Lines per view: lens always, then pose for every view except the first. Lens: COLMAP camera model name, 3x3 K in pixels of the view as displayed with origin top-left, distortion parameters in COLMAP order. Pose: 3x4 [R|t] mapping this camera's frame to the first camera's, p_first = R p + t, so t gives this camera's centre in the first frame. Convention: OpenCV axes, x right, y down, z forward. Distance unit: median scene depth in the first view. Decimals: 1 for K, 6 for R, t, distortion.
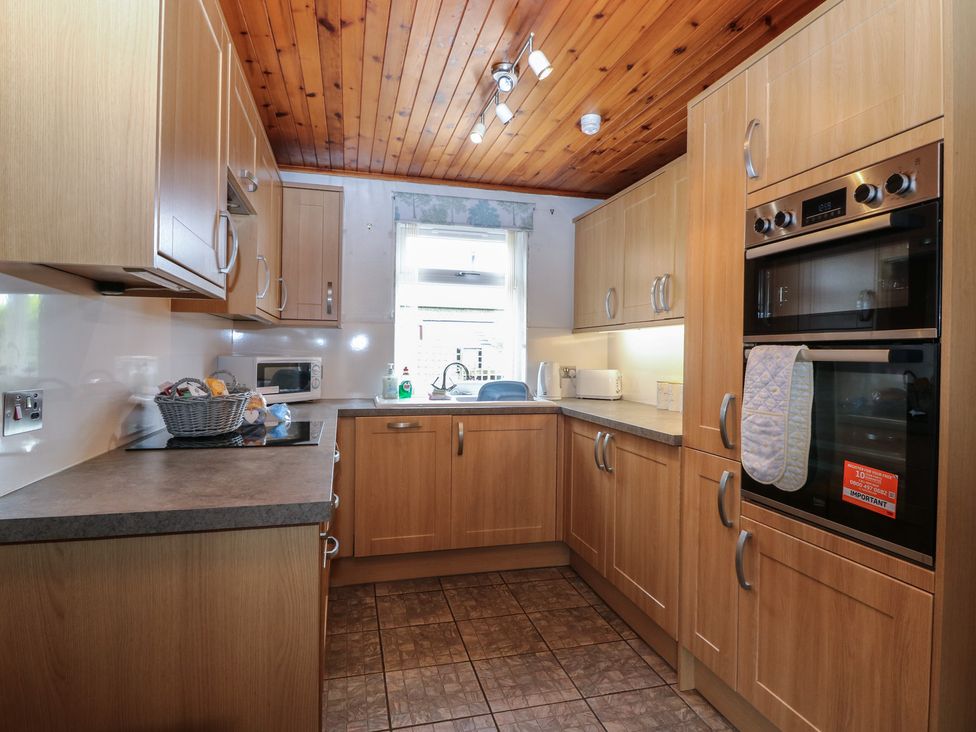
lens RADIAL K [[567.5, 0, 492.2], [0, 567.5, 356.8], [0, 0, 1]] dist [-0.002217, -0.000844]
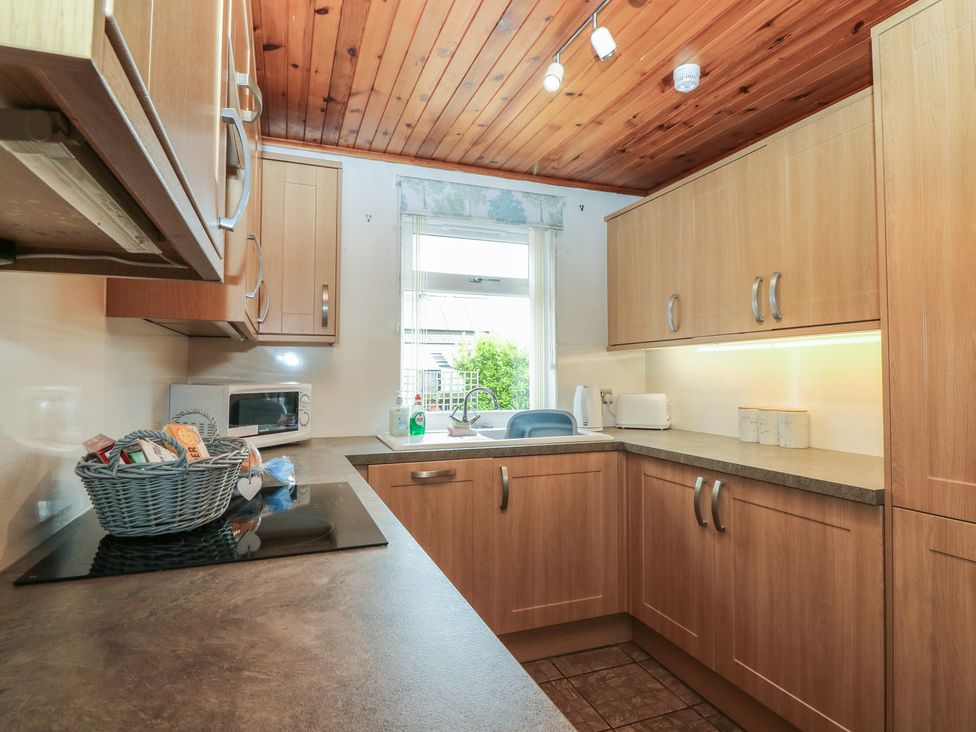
lens RADIAL K [[548.7, 0, 489.0], [0, 548.7, 355.5], [0, 0, 1]] dist [0.006685, -0.013363]
pose [[0.993799, -0.009767, 0.110761, -0.152719], [0.014370, 0.999063, -0.040834, -0.004265], [-0.110259, 0.042172, 0.993008, 0.253315]]
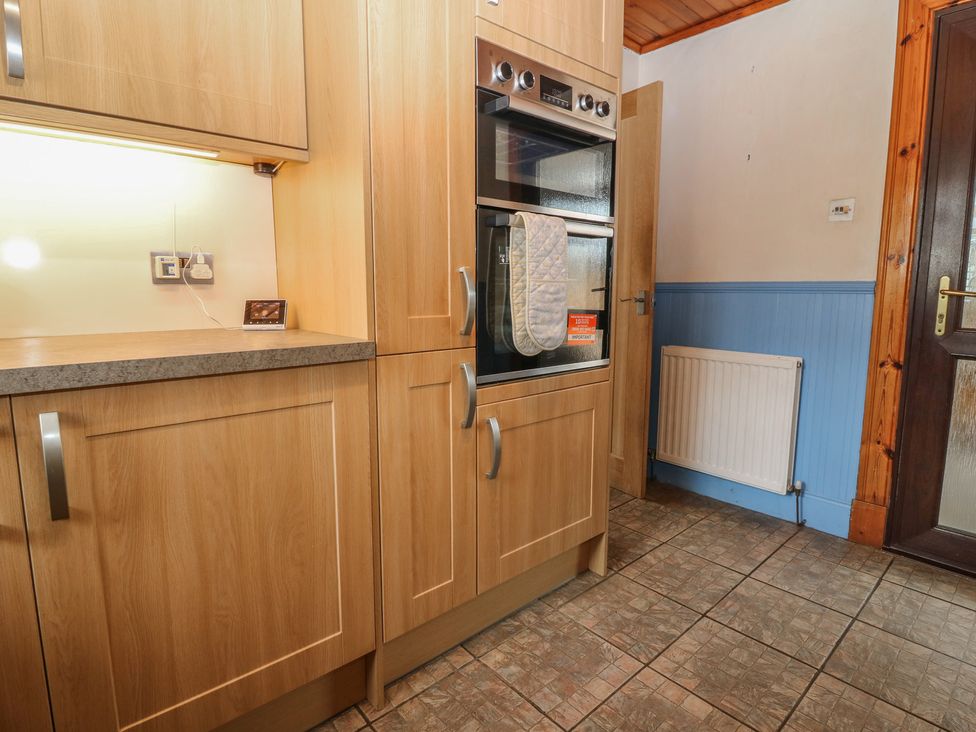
lens RADIAL K [[548.7, 0, 489.0], [0, 548.7, 355.5], [0, 0, 1]] dist [0.006685, -0.013363]
pose [[-0.475512, -0.128189, 0.870320, -0.171571], [-0.005939, 0.989771, 0.142538, 0.045392], [-0.879689, 0.062610, -0.471409, 0.784298]]
